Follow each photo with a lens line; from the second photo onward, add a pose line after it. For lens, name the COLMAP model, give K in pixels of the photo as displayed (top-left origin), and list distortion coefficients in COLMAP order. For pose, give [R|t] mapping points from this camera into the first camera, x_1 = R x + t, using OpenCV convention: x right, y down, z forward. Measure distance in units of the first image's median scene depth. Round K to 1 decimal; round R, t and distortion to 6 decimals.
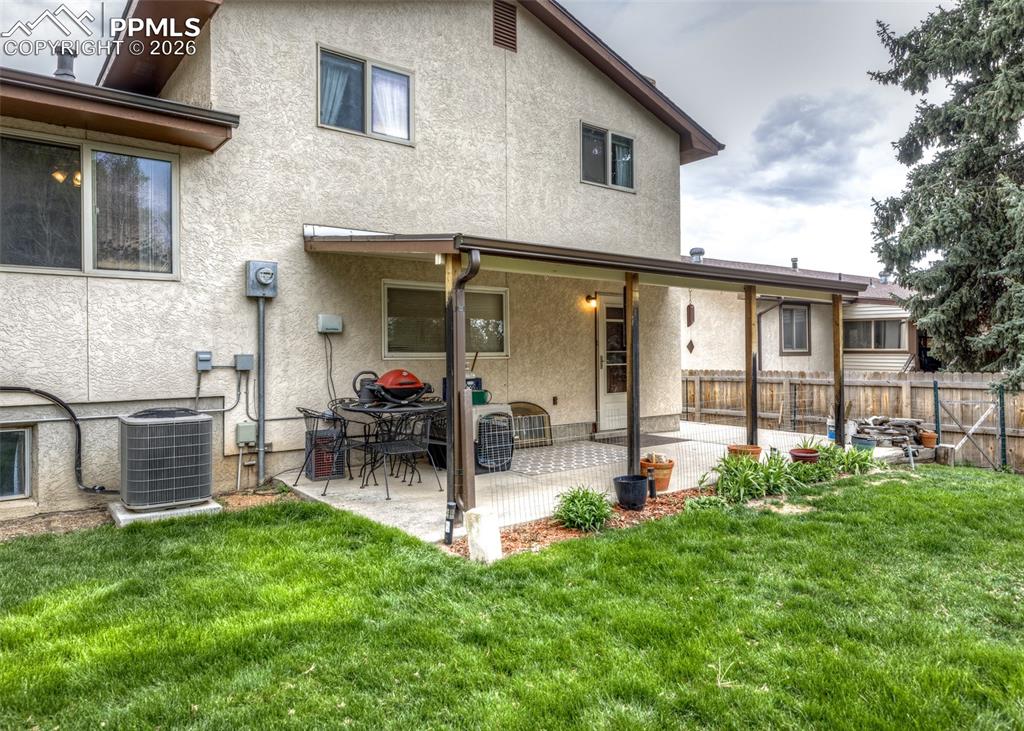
lens RADIAL K [[671.3, 0, 512.8], [0, 671.3, 350.8], [0, 0, 1]] dist [0.008751, 0.001336]
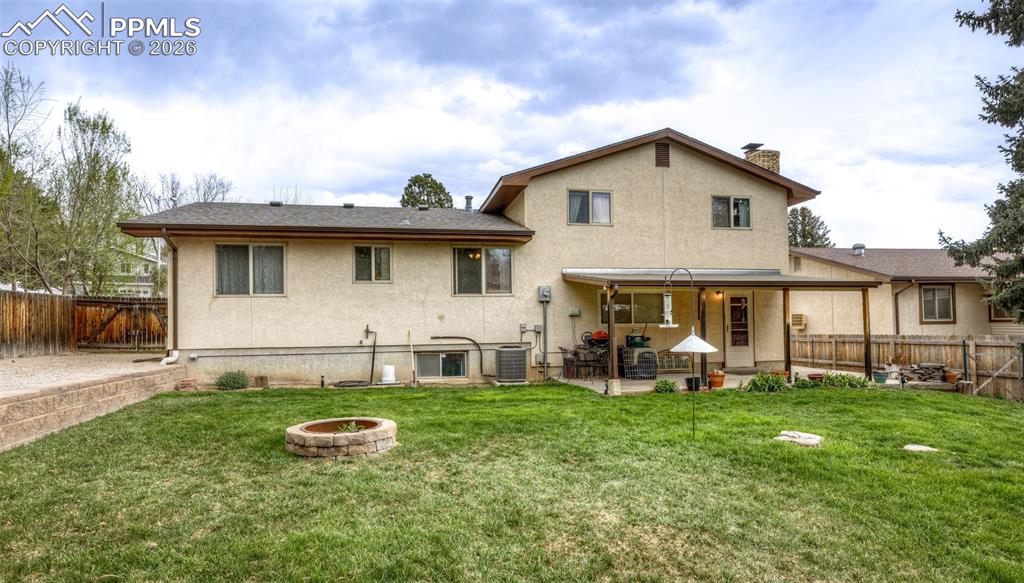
lens RADIAL K [[550.8, 0, 510.8], [0, 550.8, 314.8], [0, 0, 1]] dist [-0.000646, -0.000021]
pose [[0.899865, -0.015031, -0.435910, 0.322757], [0.008368, 0.999817, -0.017202, 0.001403], [0.436089, 0.011832, 0.899826, -0.710418]]
